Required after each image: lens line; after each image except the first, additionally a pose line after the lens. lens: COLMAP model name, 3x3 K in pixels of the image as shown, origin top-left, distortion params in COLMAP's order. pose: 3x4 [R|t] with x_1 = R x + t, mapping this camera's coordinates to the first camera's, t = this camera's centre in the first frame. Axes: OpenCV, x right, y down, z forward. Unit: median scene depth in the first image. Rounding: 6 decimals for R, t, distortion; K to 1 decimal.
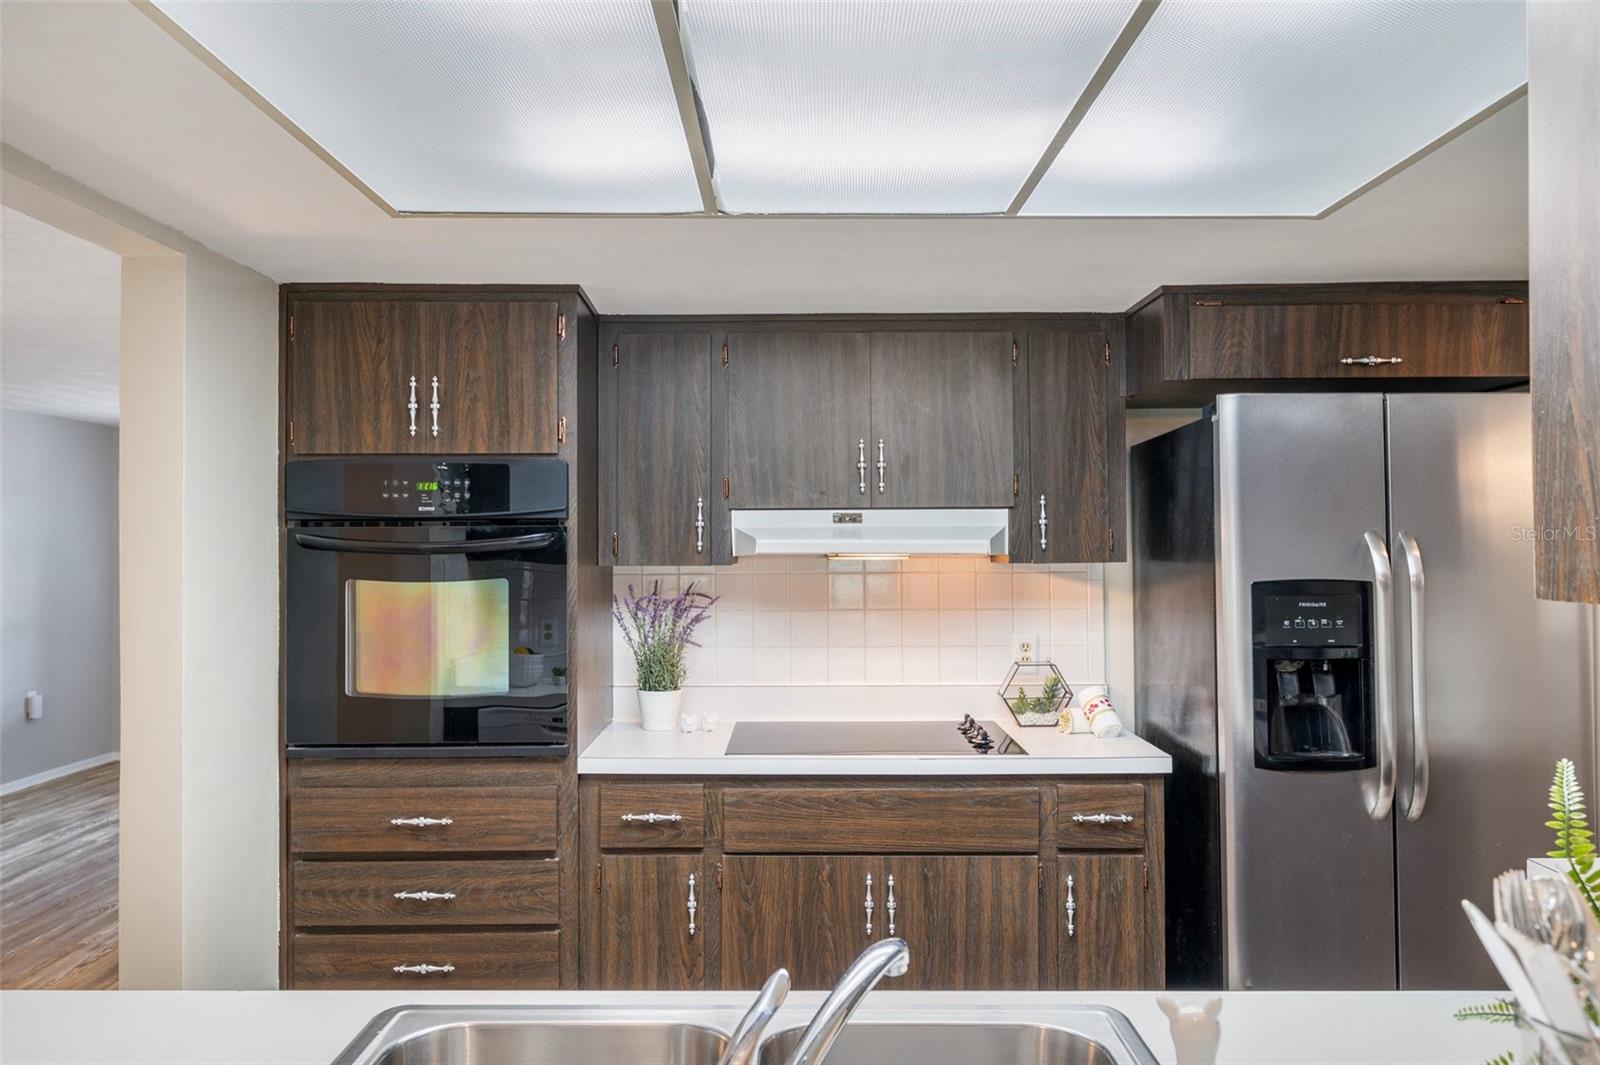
lens RADIAL K [[1145.0, 0, 800.0], [0, 1145.0, 532.5], [0, 0, 1]] dist [-0.004075, -0.001804]
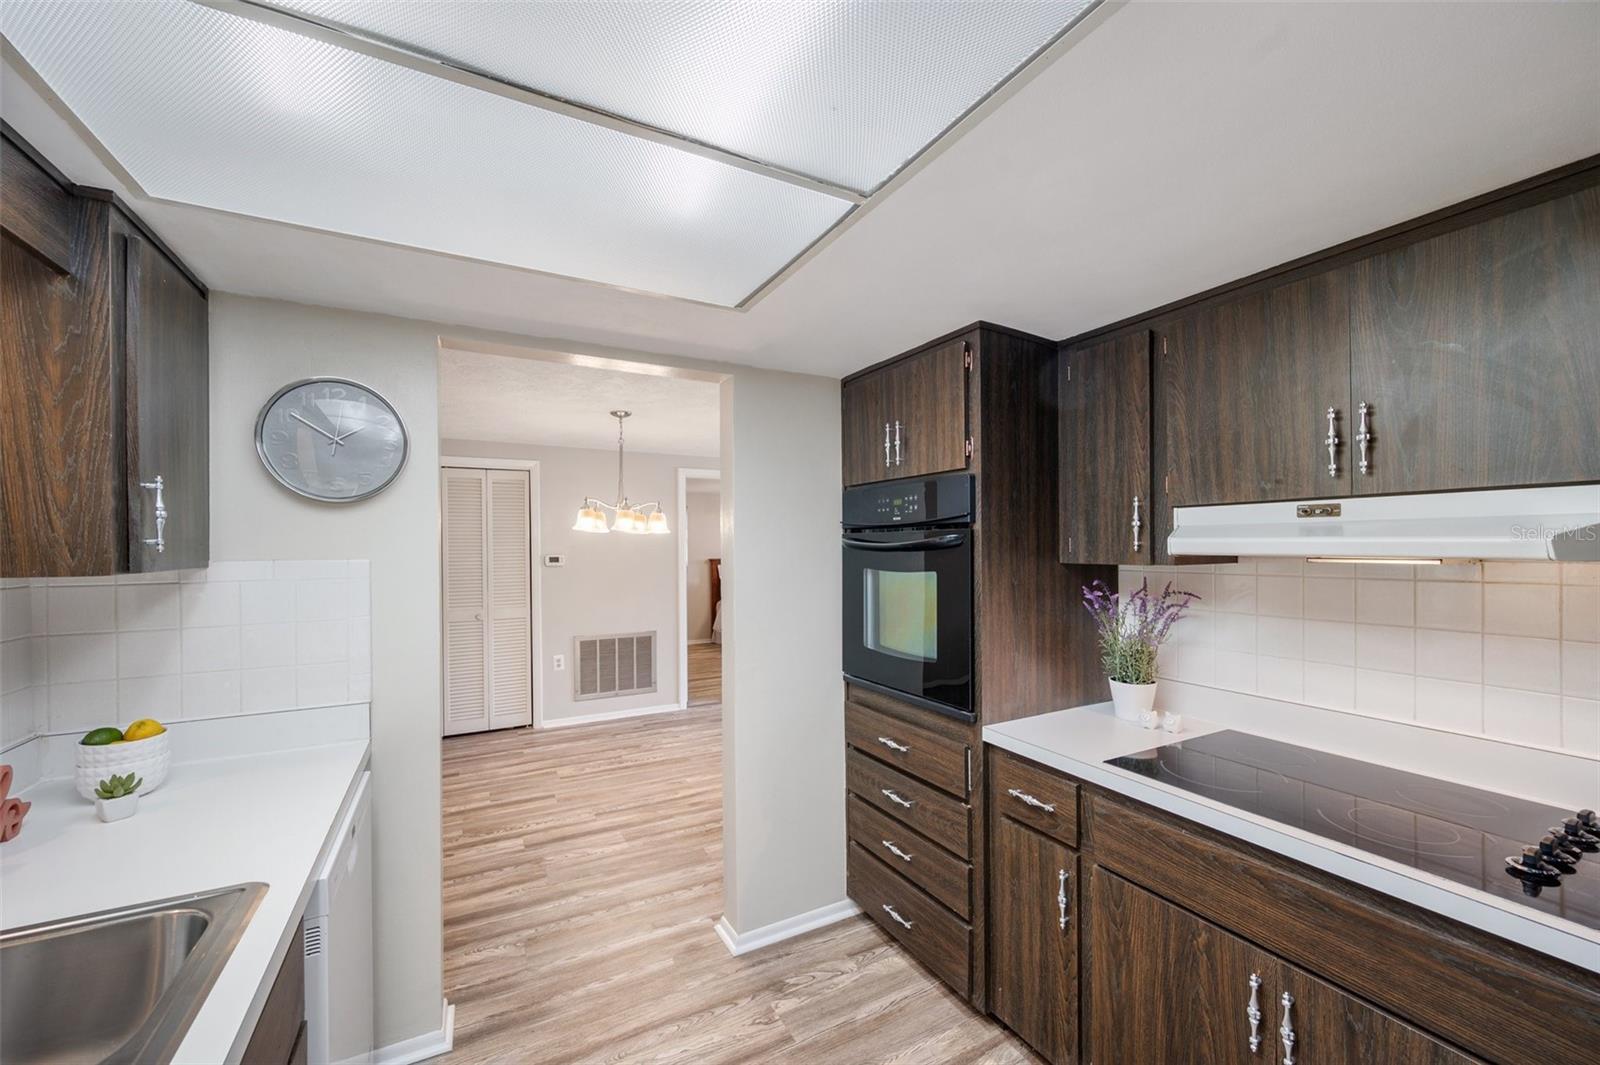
lens RADIAL K [[633.3, 0, 804.7], [0, 633.3, 547.2], [0, 0, 1]] dist [0.000507, 0.000222]
pose [[0.481669, 0.004346, -0.876342, 0.284228], [0.012778, 0.999847, 0.011982, 0.003268], [0.876260, -0.016969, 0.481540, 0.531087]]
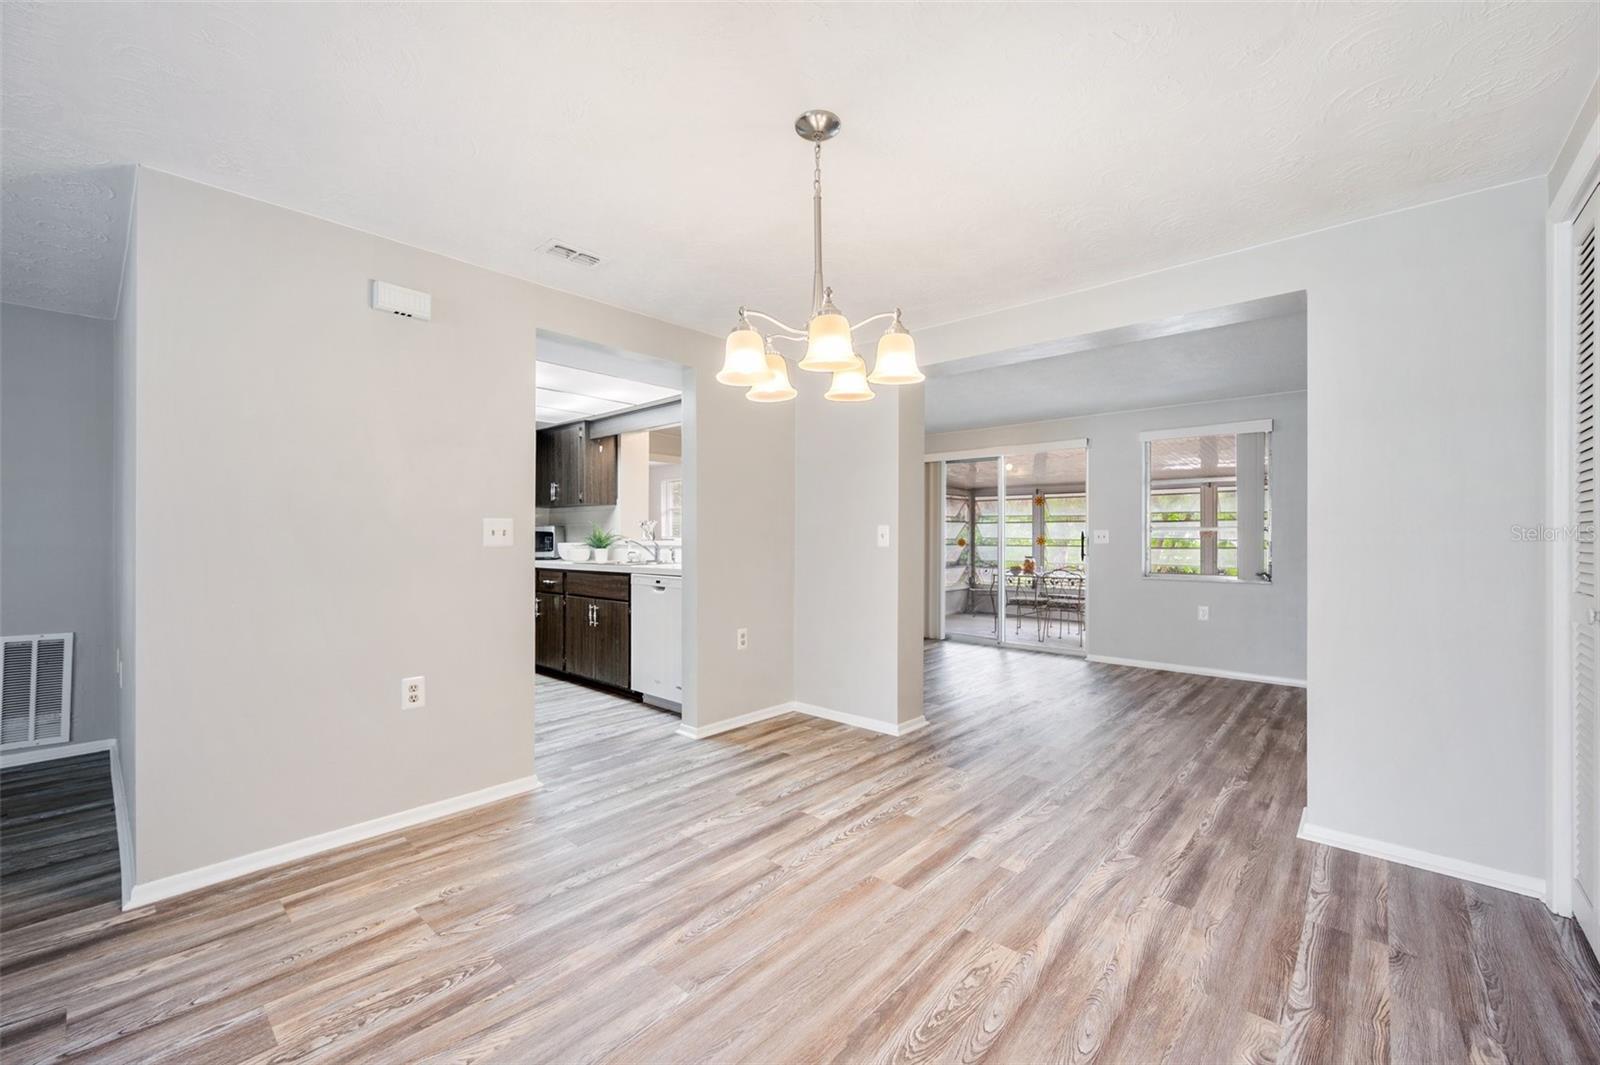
lens RADIAL K [[643.9, 0, 806.1], [0, 643.9, 534.2], [0, 0, 1]] dist [0.000422, 0.000037]
pose [[-0.750583, 0.005901, 0.660750, -1.492813], [-0.005278, 0.999875, -0.014926, 0.133865], [-0.660755, -0.014691, -0.750458, 1.316661]]
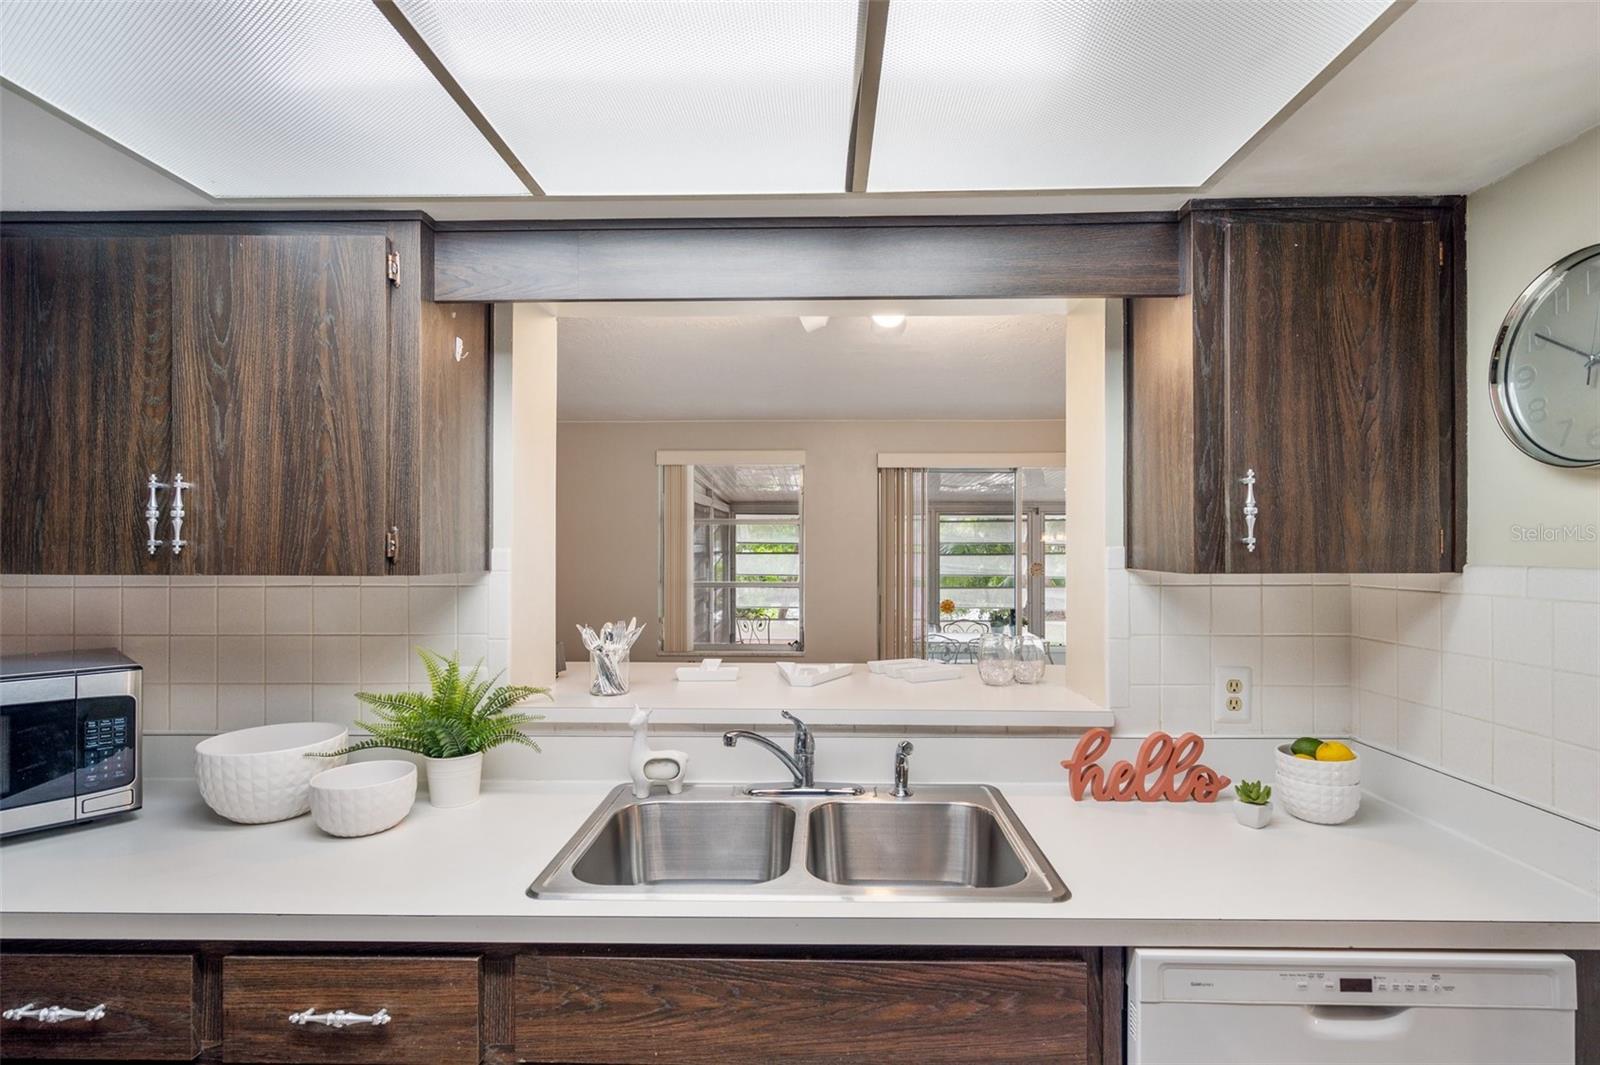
lens RADIAL K [[776.8, 0, 805.8], [0, 776.8, 544.5], [0, 0, 1]] dist [0.000659, -0.000063]
pose [[-0.999853, 0.003657, 0.016753, -0.035263], [0.003449, 0.999917, -0.012449, 0.006682], [-0.016797, -0.012389, -0.999782, 0.848675]]
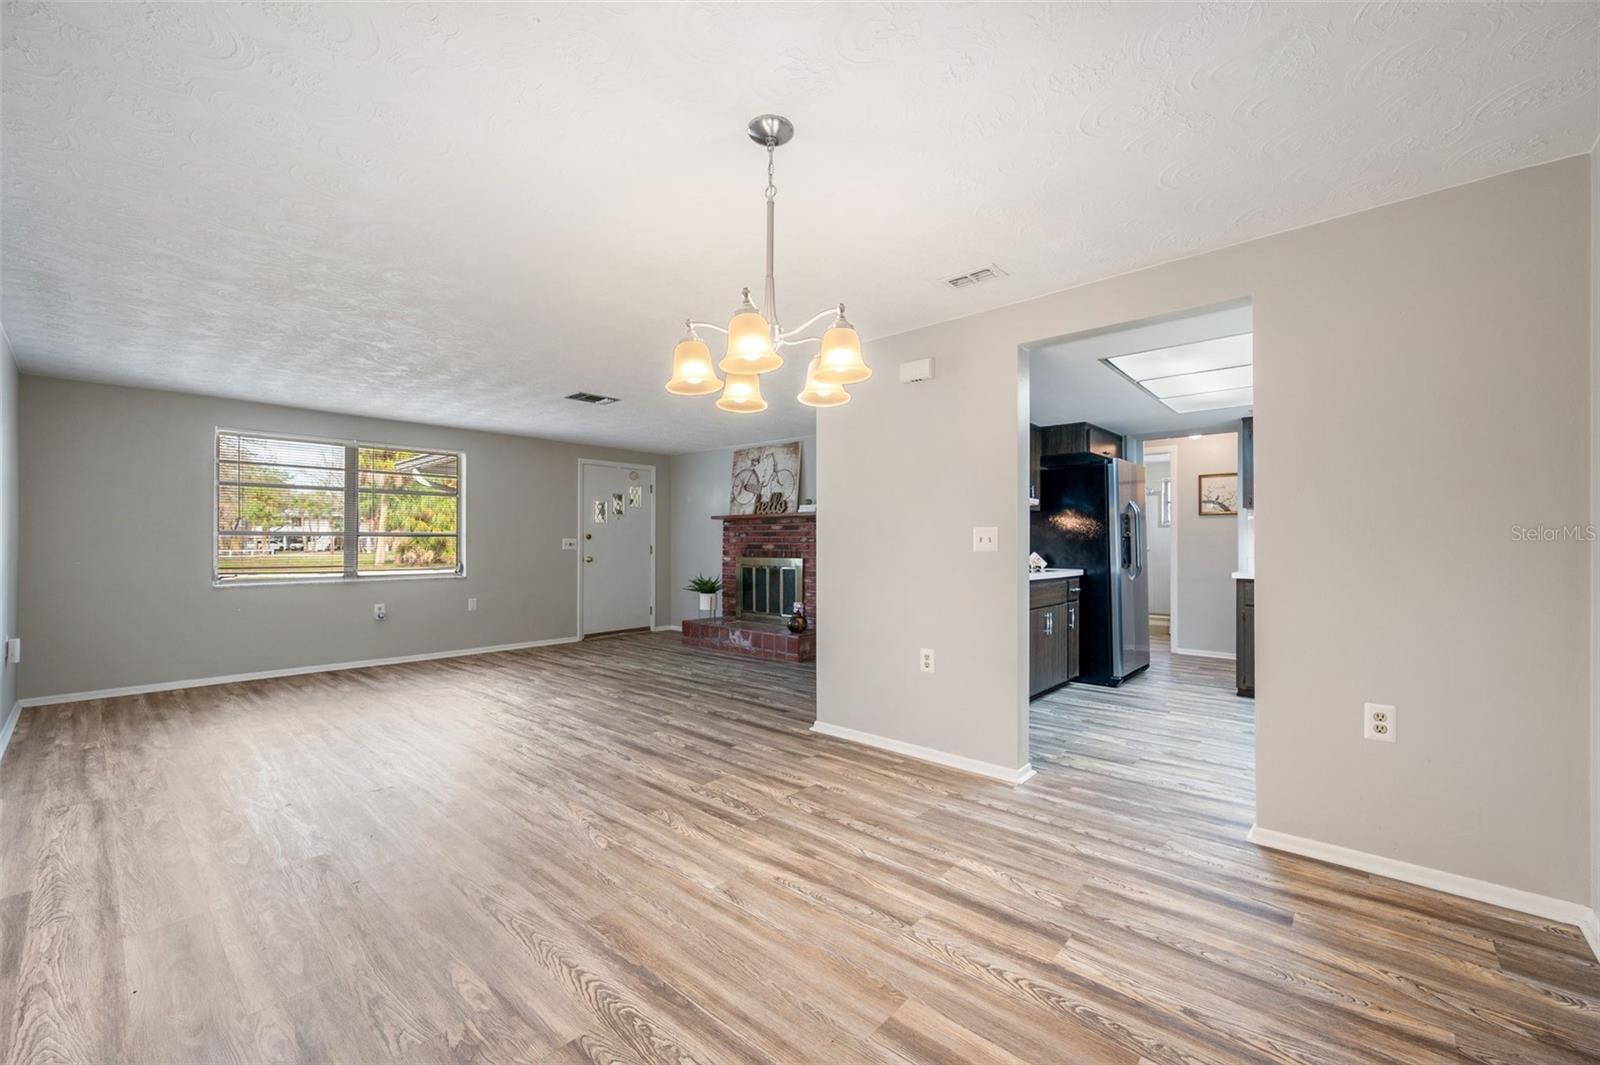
lens RADIAL K [[637.5, 0, 801.7], [0, 637.5, 538.8], [0, 0, 1]] dist [0.000349, 0.000223]
pose [[0.661425, 0.011350, 0.749926, -1.530687], [-0.011629, 0.999920, -0.004877, 0.126443], [-0.749921, -0.005495, 0.661504, 0.405217]]
